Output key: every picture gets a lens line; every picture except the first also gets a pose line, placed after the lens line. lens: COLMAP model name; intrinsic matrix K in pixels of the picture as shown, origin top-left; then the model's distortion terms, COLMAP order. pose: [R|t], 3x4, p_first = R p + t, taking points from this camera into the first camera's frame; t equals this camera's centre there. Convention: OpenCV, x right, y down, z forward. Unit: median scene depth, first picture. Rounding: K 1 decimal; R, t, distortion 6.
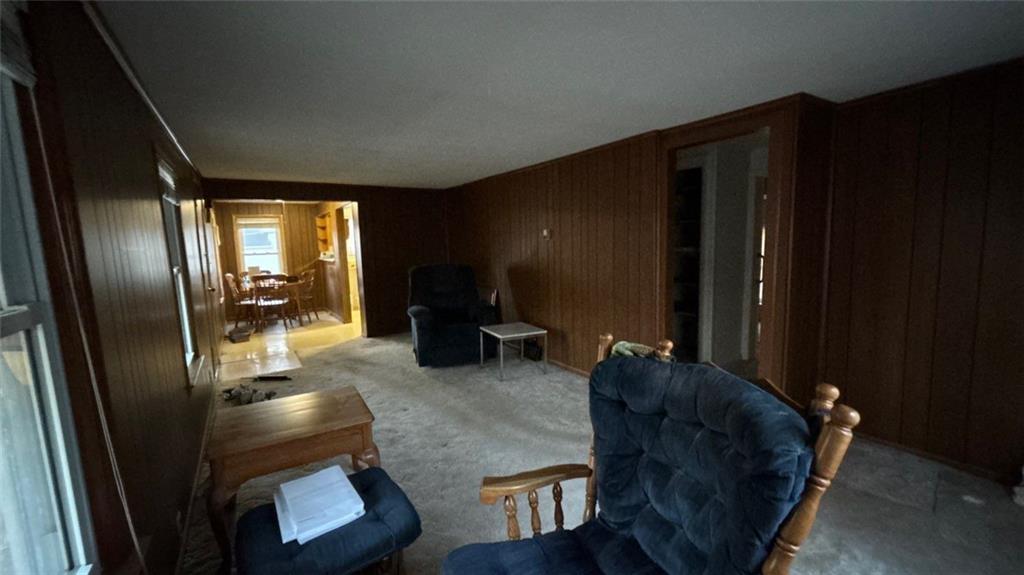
lens RADIAL K [[410.3, 0, 514.2], [0, 410.3, 291.9], [0, 0, 1]] dist [-0.001942, 0.001392]
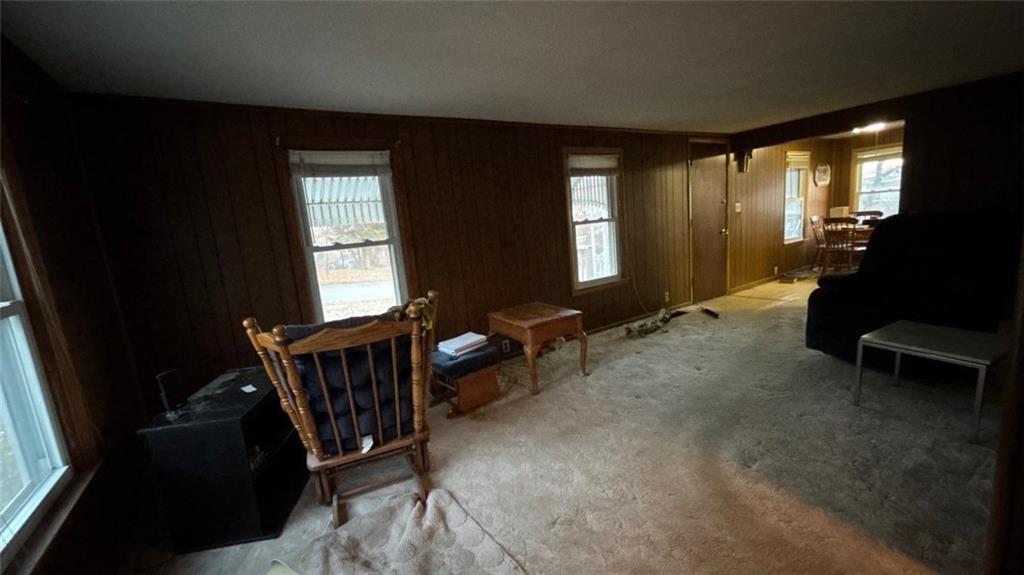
lens RADIAL K [[410.3, 0, 513.6], [0, 410.3, 287.2], [0, 0, 1]] dist [-0.001942, 0.001392]
pose [[0.006920, 0.193991, -0.980979, 0.642366], [-0.037141, 0.980375, 0.193609, -0.075269], [0.999286, 0.035095, 0.013989, 0.522850]]
